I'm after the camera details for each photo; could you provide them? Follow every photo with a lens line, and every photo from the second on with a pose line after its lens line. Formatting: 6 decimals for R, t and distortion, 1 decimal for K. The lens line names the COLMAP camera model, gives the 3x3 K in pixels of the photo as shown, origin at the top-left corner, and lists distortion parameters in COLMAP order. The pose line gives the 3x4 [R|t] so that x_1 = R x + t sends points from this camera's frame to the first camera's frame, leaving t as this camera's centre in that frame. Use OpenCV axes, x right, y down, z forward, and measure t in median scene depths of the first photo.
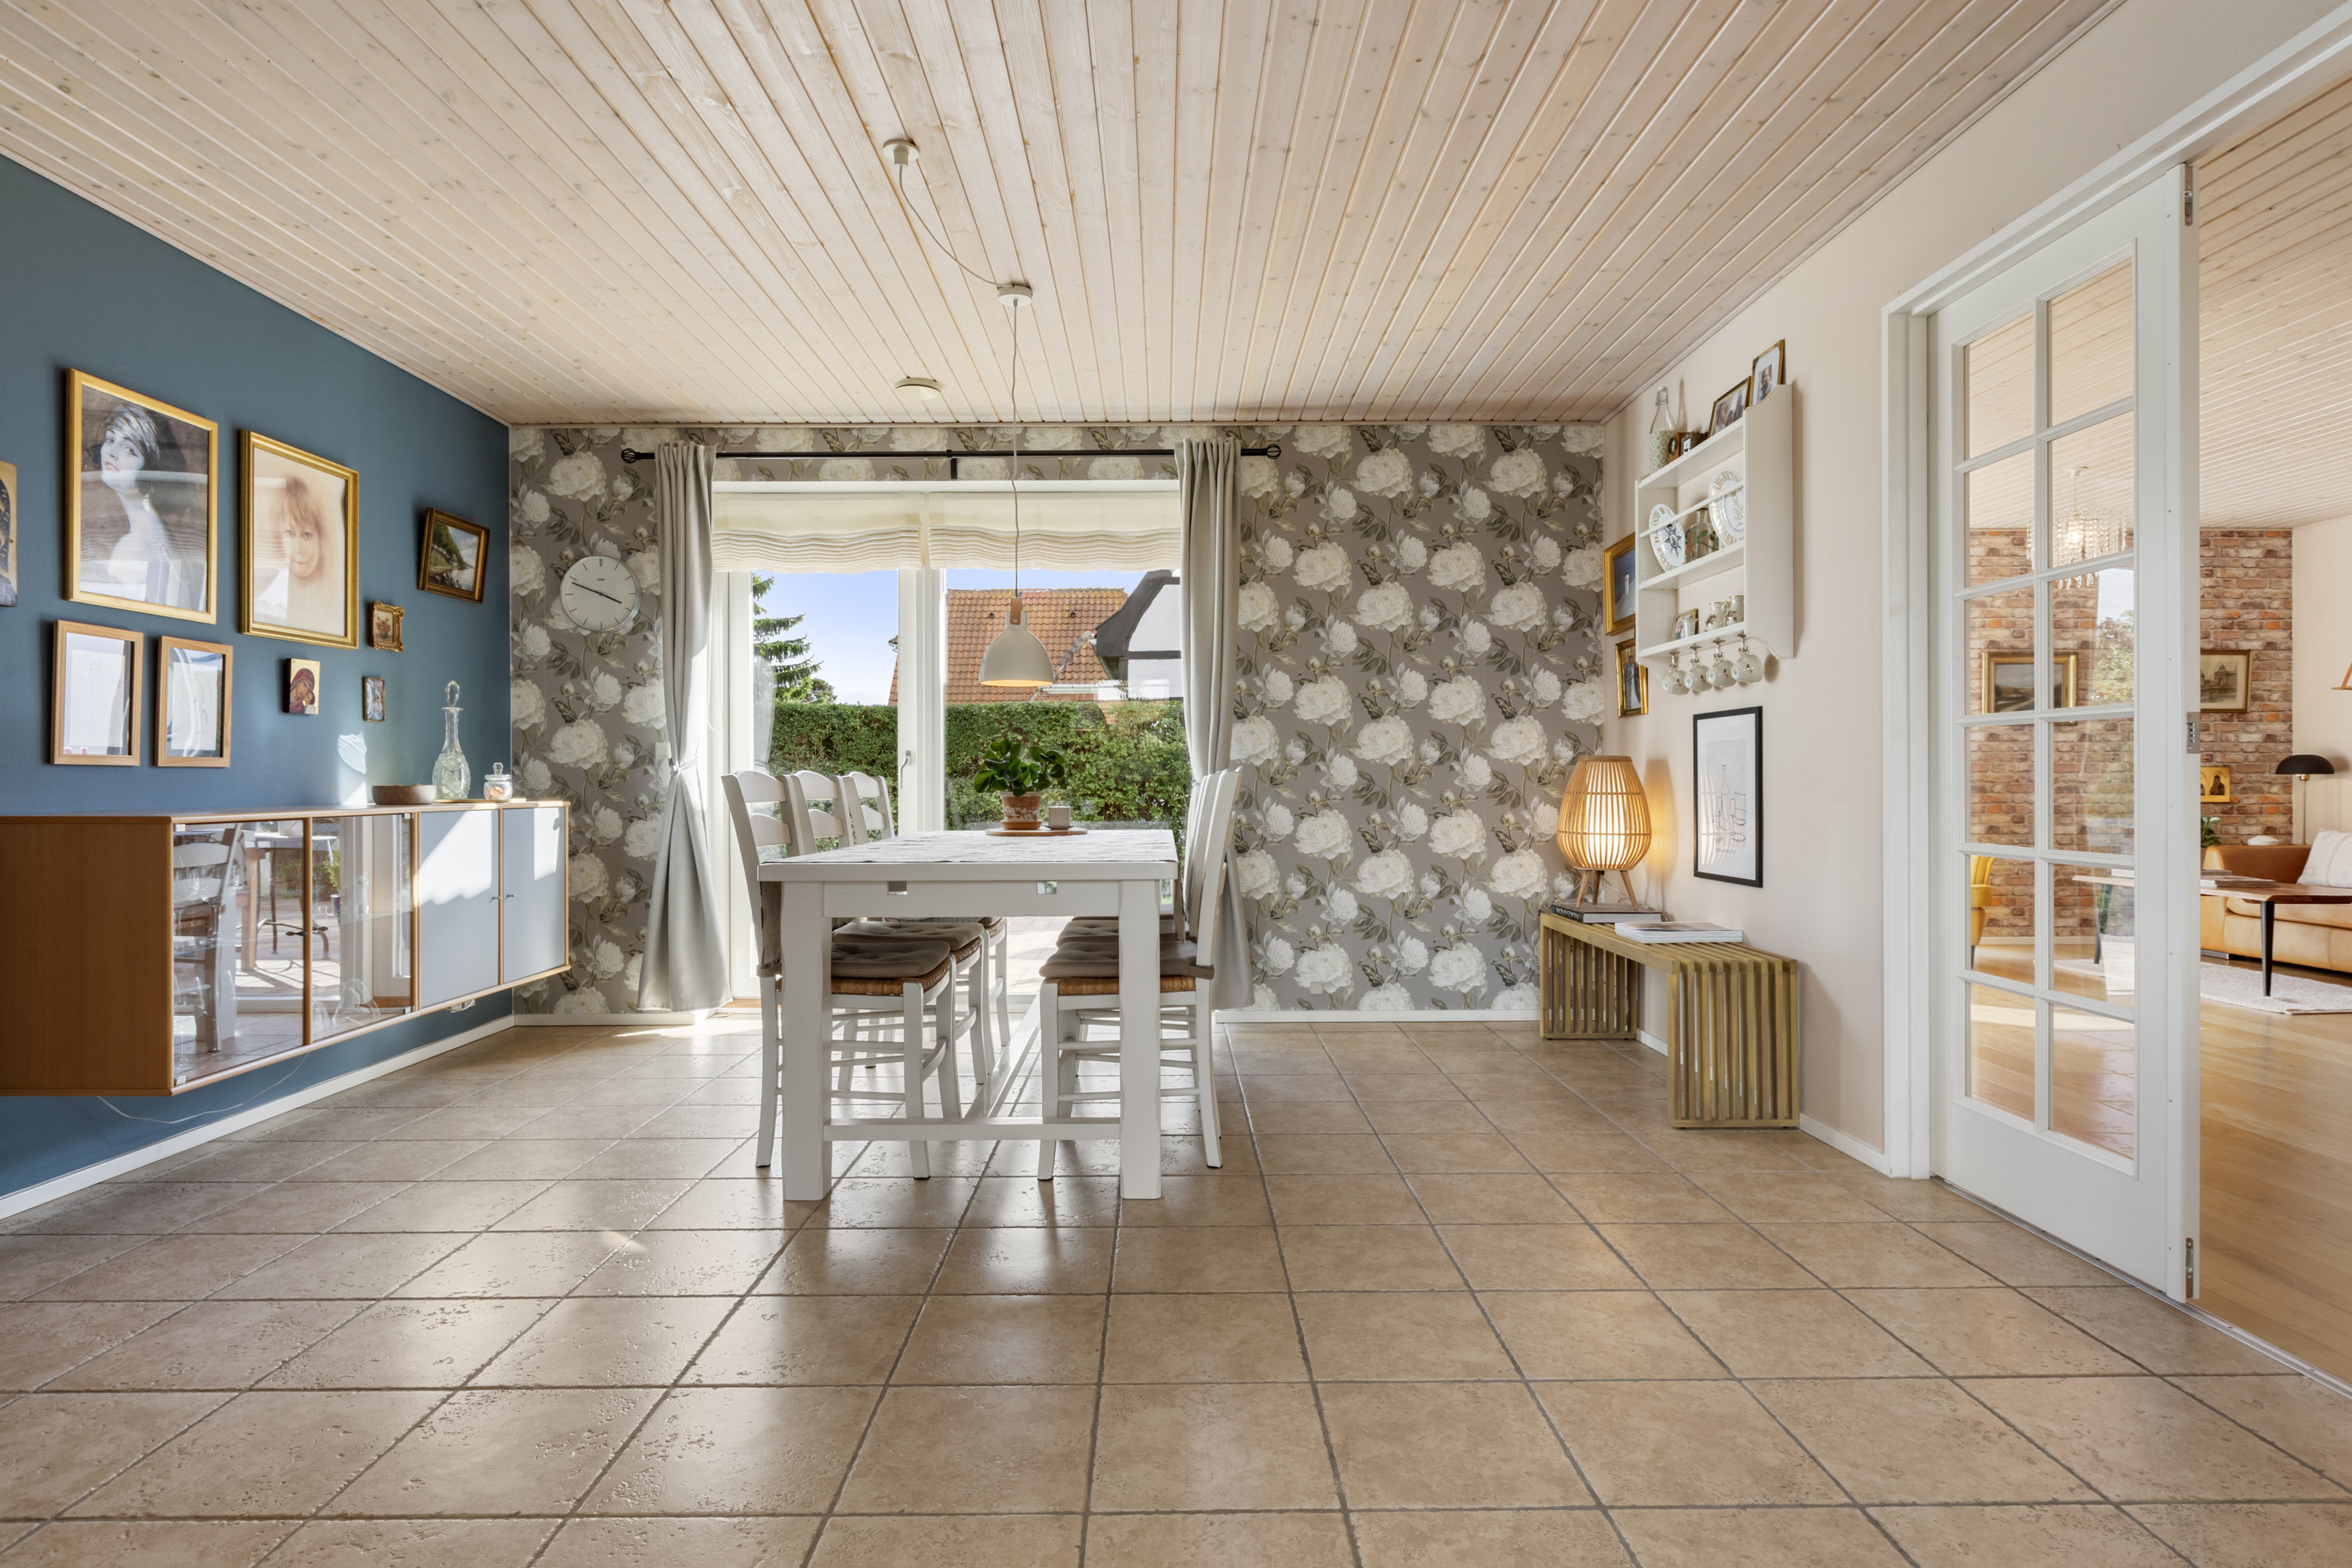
lens RADIAL K [[1257.0, 0, 1158.9], [0, 1257.0, 775.7], [0, 0, 1]] dist [0.012251, -0.000152]
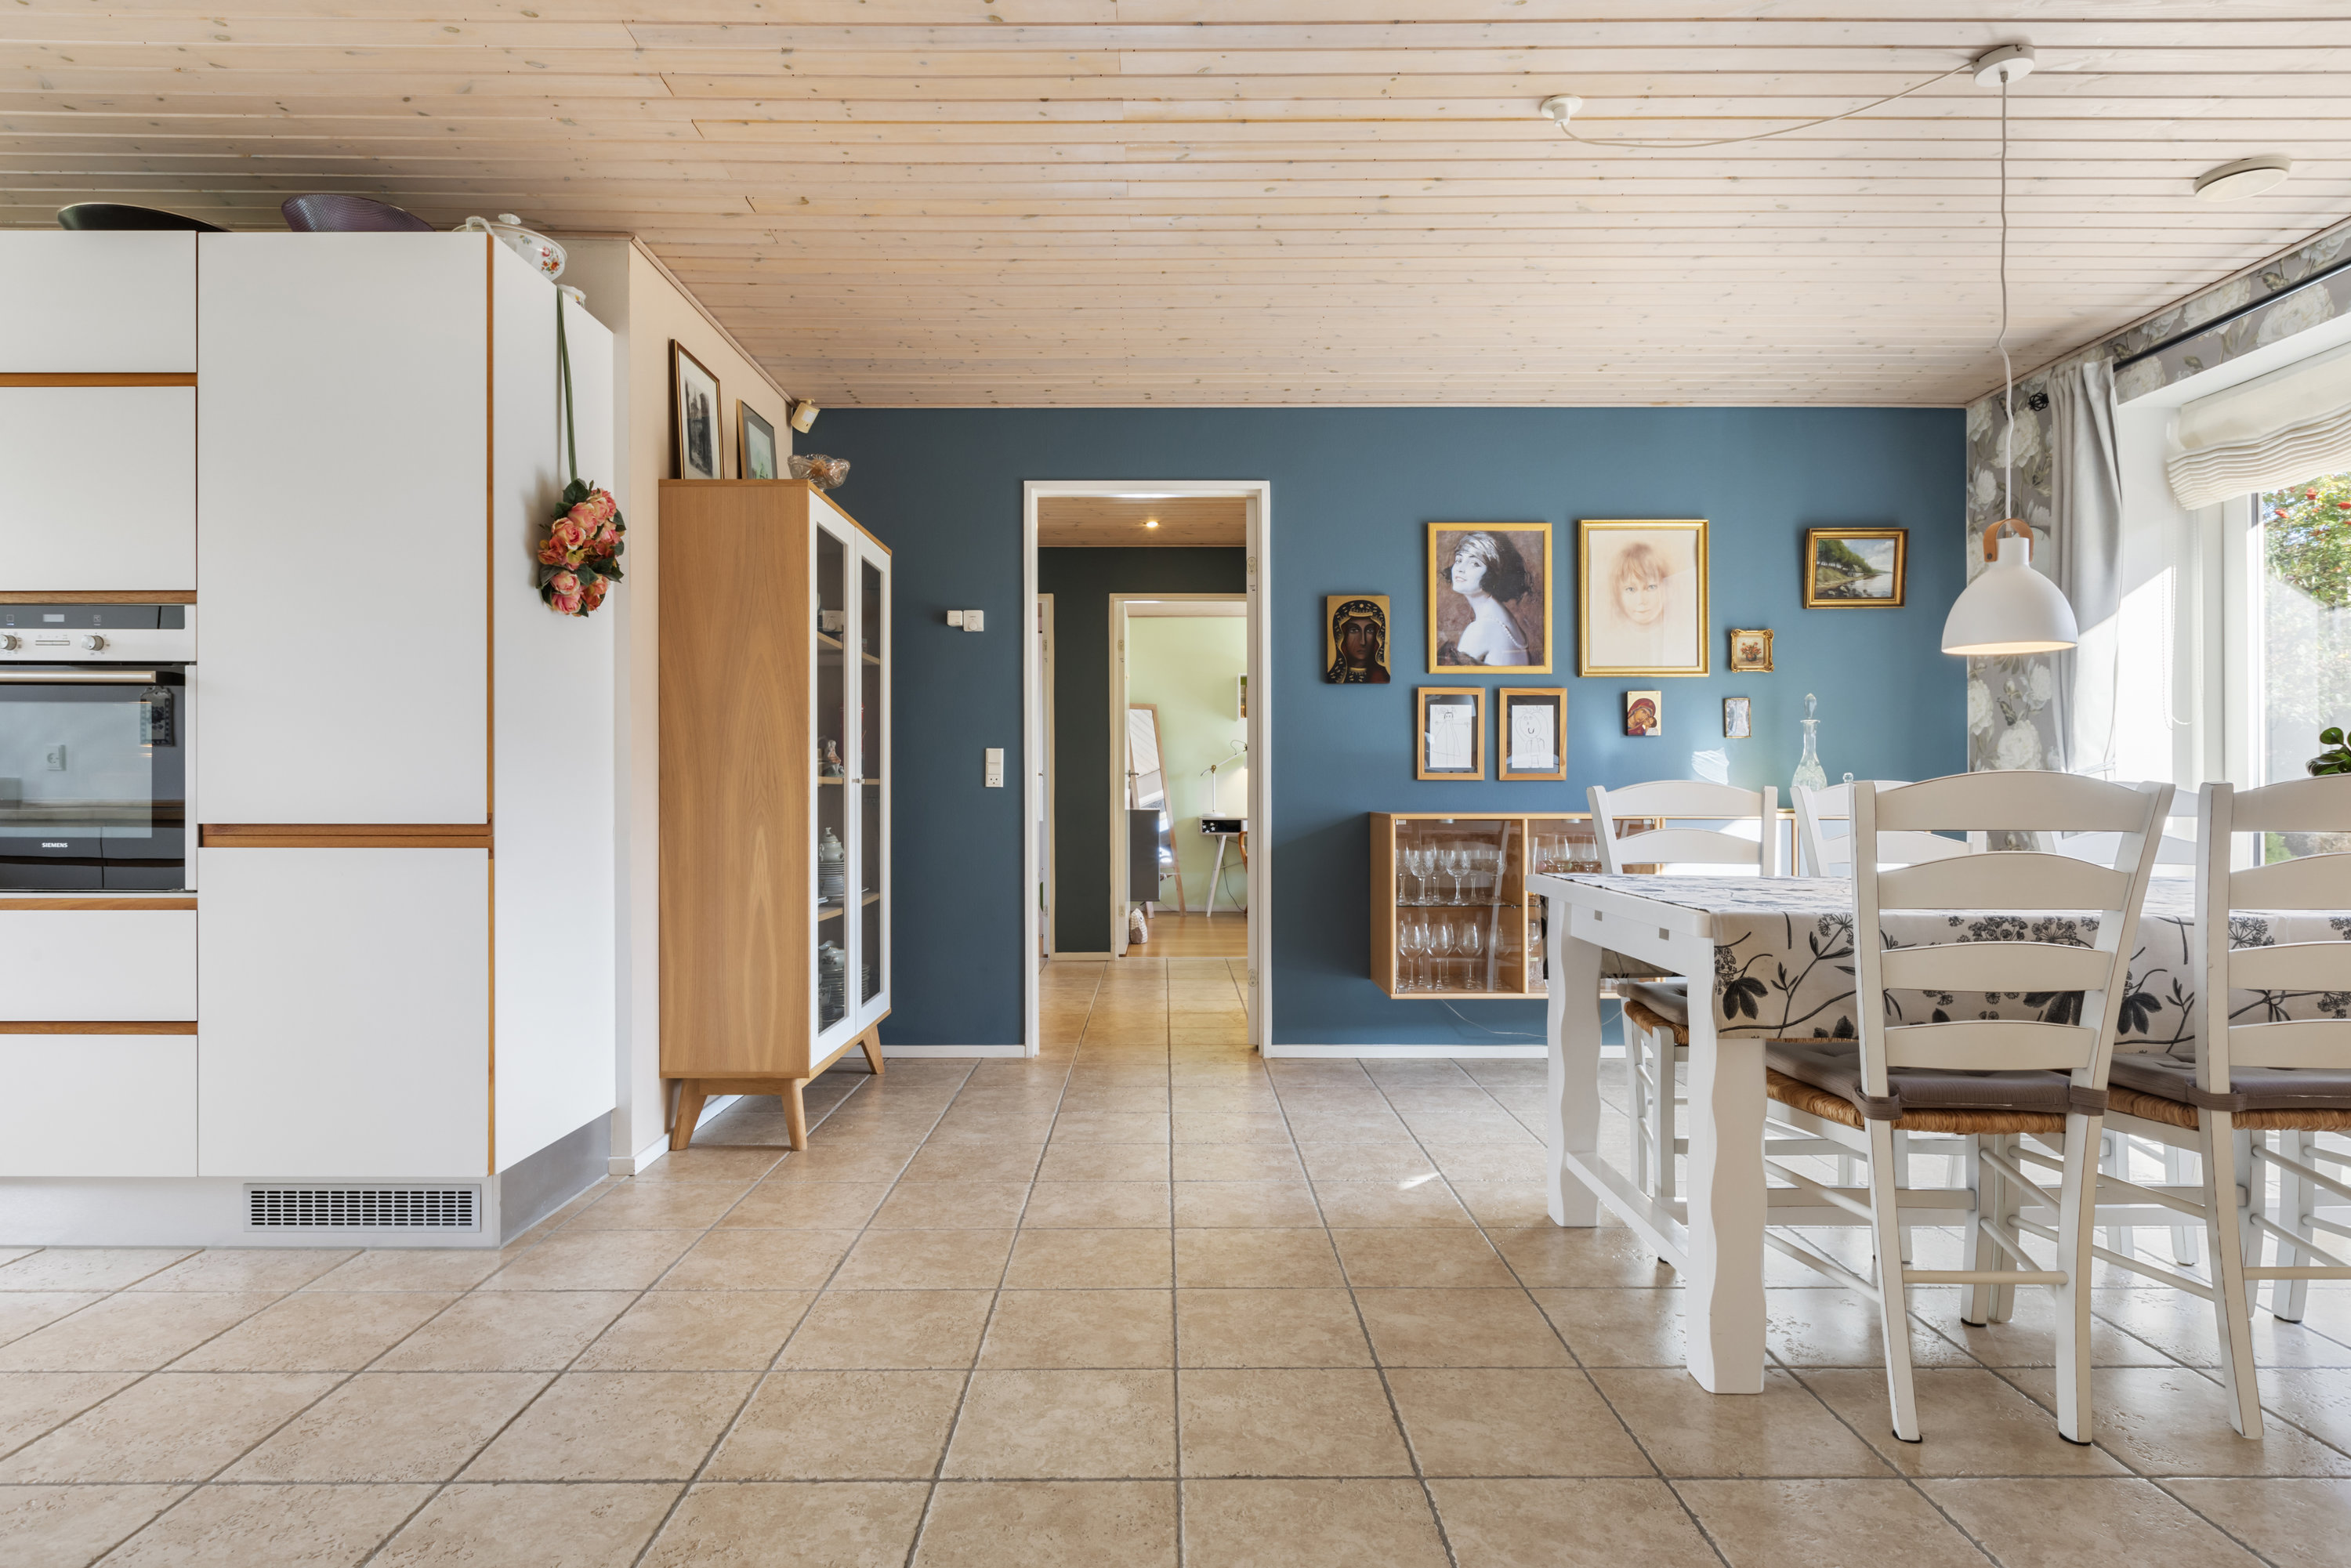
lens RADIAL K [[1273.9, 0, 1152.8], [0, 1273.9, 791.1], [0, 0, 1]] dist [0.006411, -0.003701]
pose [[-0.019844, 0.002755, -0.999799, 0.559531], [0.001171, 0.999996, 0.002733, 0.000512], [0.999802, -0.001116, -0.019847, 0.555557]]
